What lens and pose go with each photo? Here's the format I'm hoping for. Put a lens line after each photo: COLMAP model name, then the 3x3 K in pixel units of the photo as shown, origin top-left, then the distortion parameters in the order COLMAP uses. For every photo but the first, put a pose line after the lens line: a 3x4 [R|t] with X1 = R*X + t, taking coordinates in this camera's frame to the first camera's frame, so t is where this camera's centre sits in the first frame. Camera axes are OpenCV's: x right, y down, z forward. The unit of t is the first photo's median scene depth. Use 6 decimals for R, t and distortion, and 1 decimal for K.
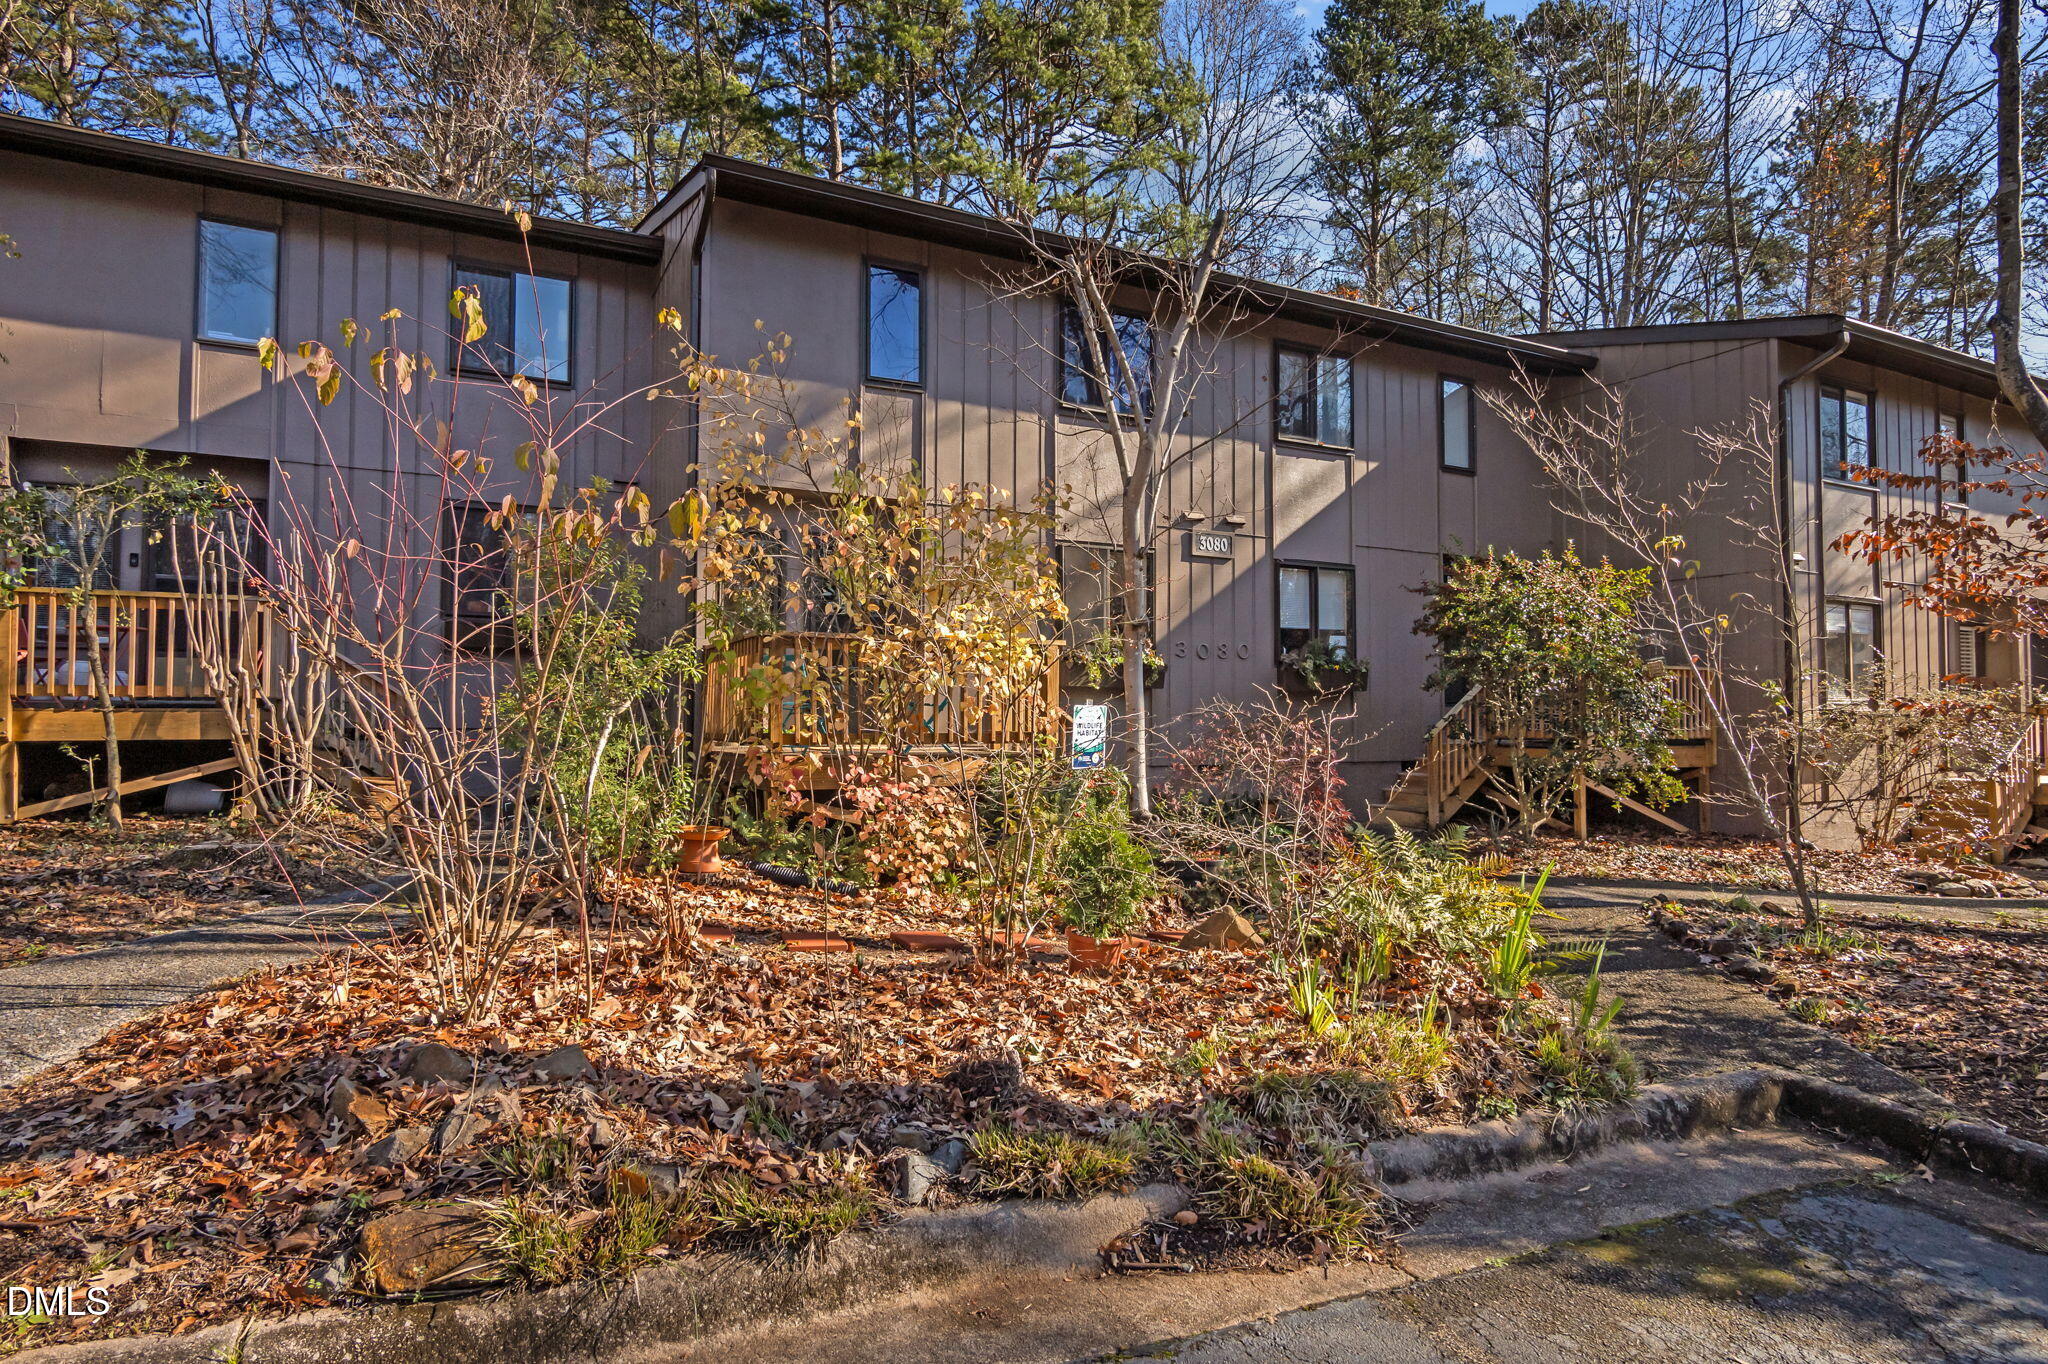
lens RADIAL K [[889.2, 0, 1006.9], [0, 889.2, 699.4], [0, 0, 1]] dist [-0.002905, 0.001152]
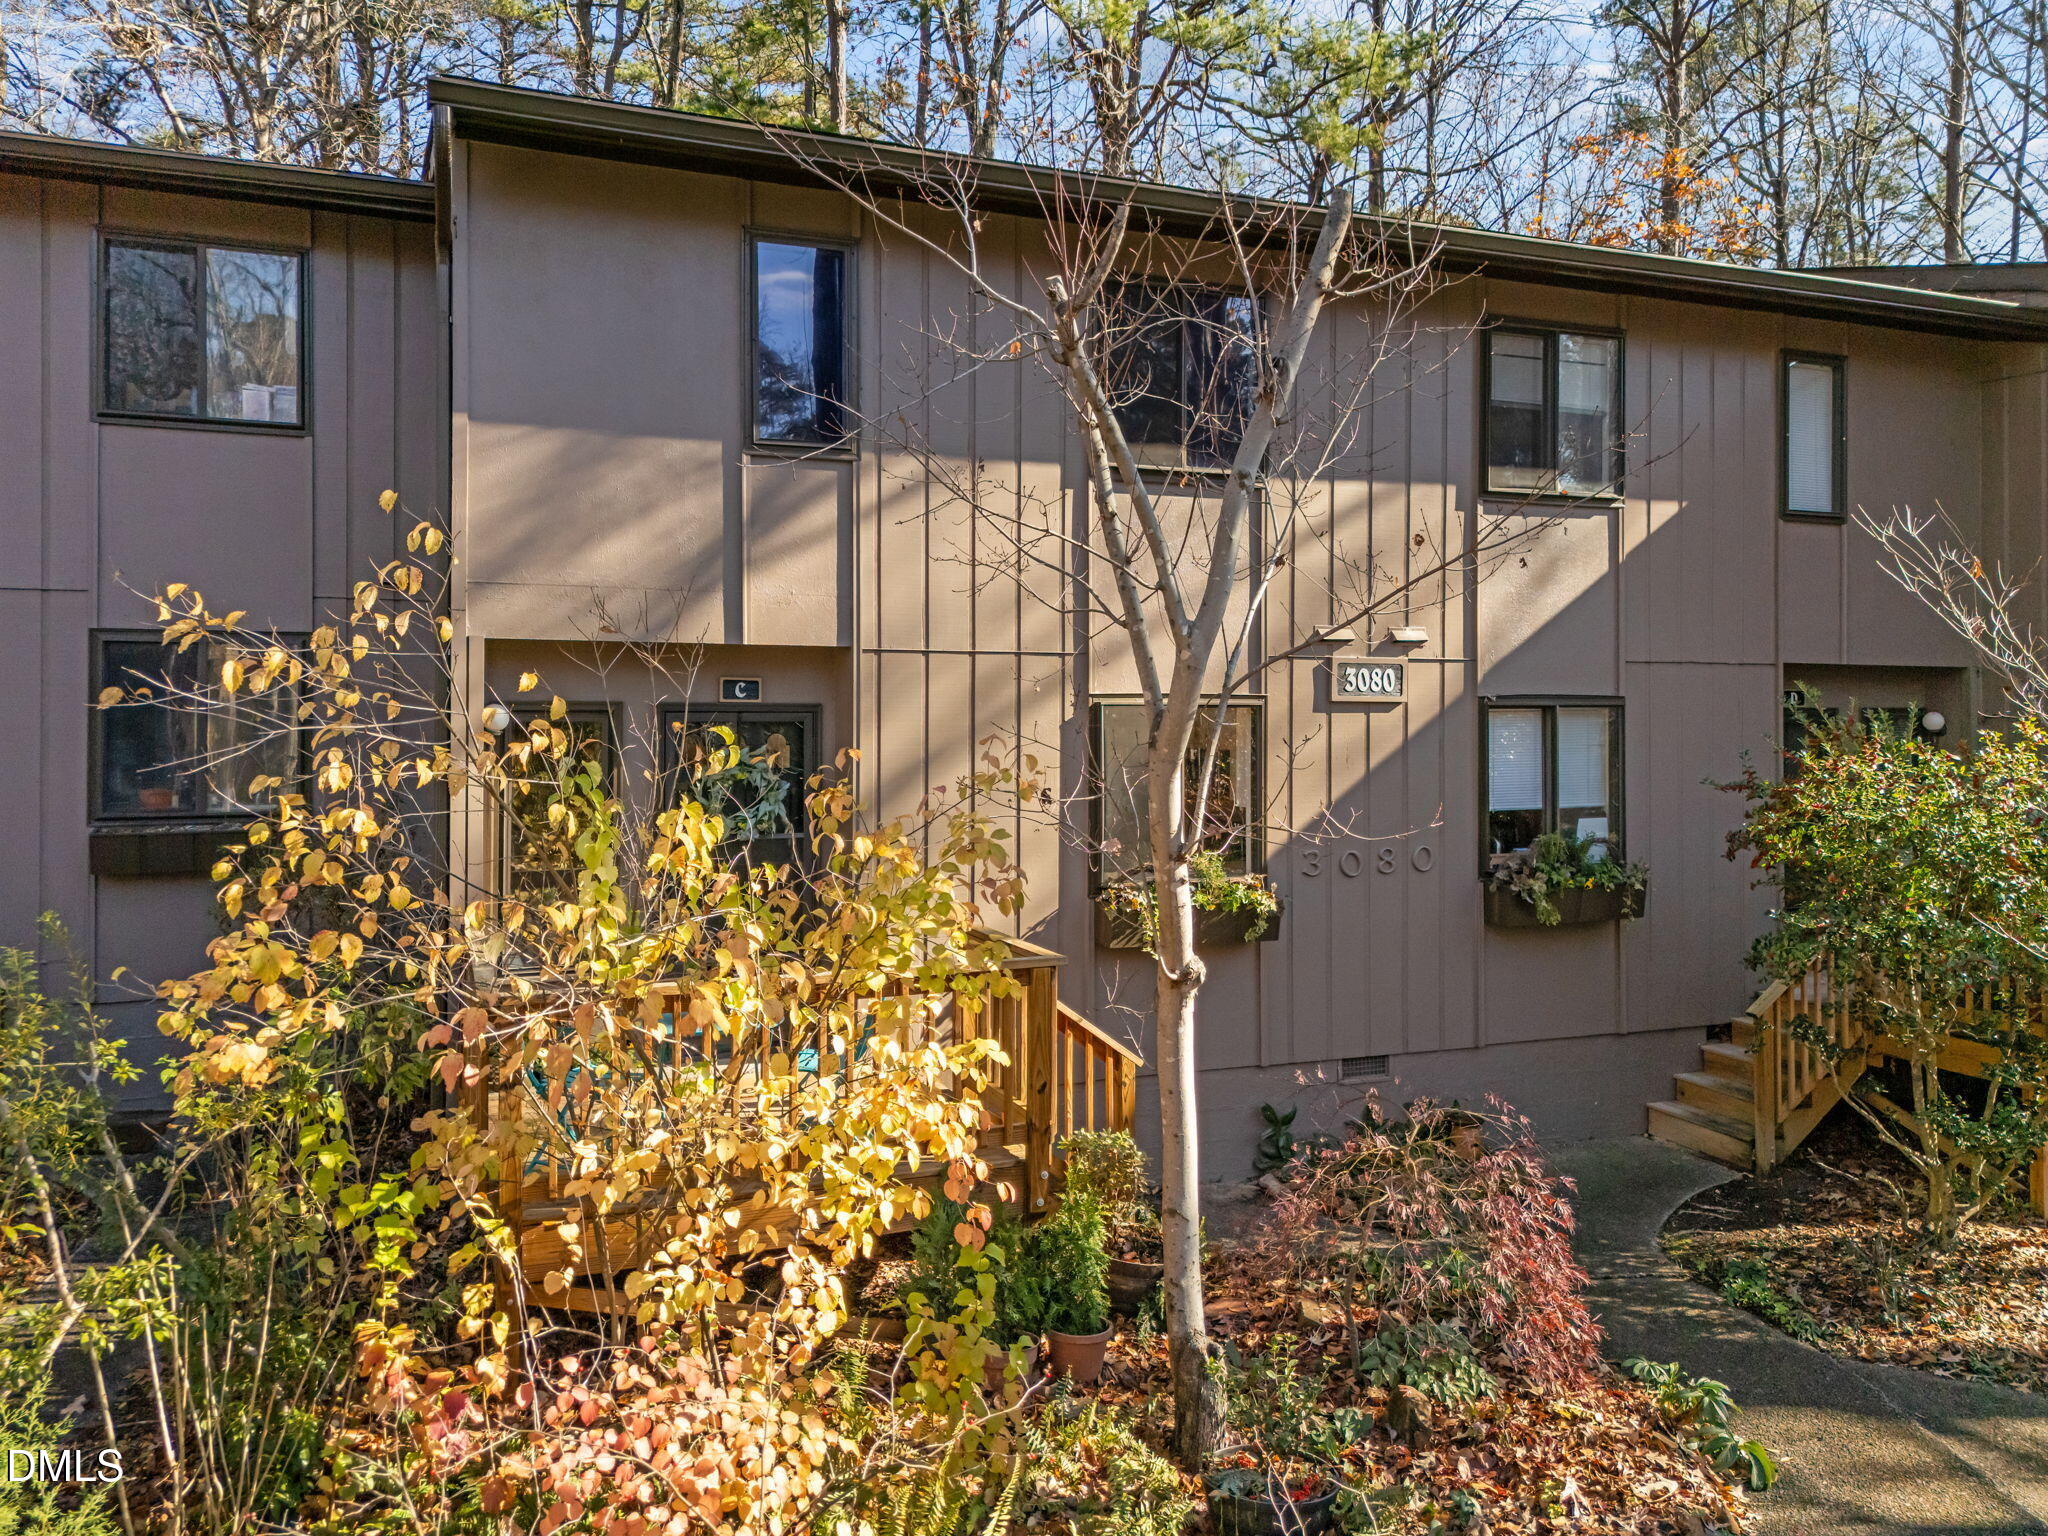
lens RADIAL K [[1294.7, 0, 1017.2], [0, 1294.7, 765.8], [0, 0, 1]] dist [0.027044, -0.007962]
pose [[0.997442, -0.000734, -0.071474, 0.133683], [0.001823, 0.999883, 0.015161, -0.284954], [0.071455, -0.015253, 0.997327, 0.288036]]
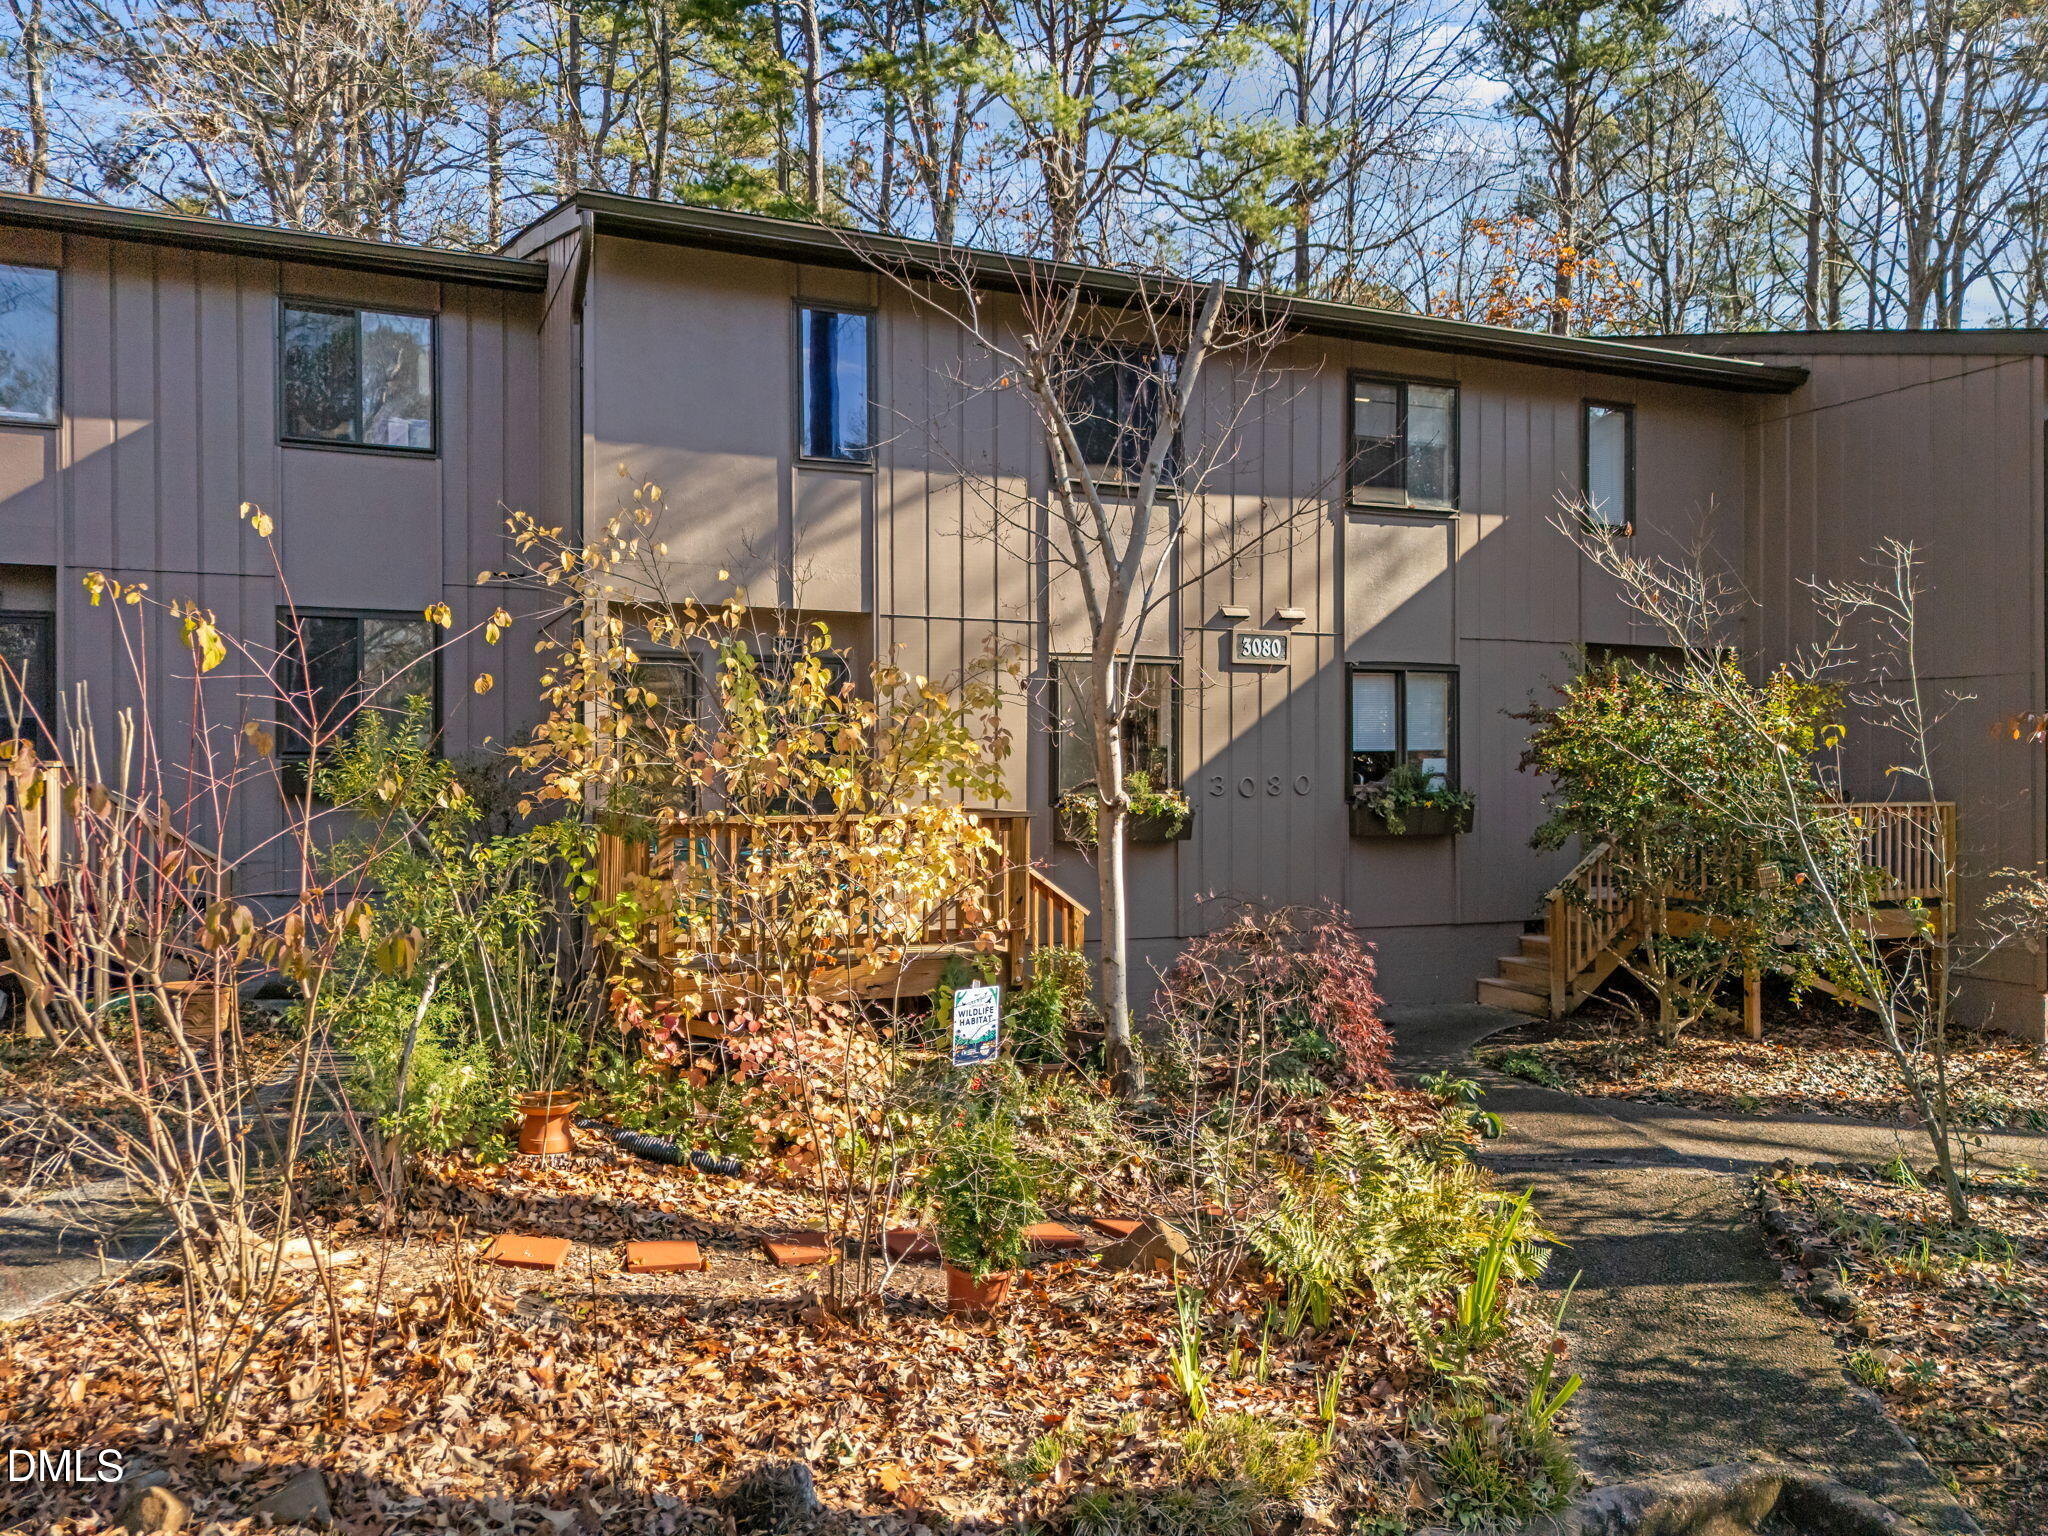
lens RADIAL K [[1188.9, 0, 1007.5], [0, 1188.9, 803.2], [0, 0, 1]] dist [0.035160, -0.016250]
pose [[0.998972, -0.004205, -0.045139, 0.126822], [0.005297, 0.999696, 0.024100, -0.142882], [0.045024, -0.024314, 0.998690, -0.088290]]
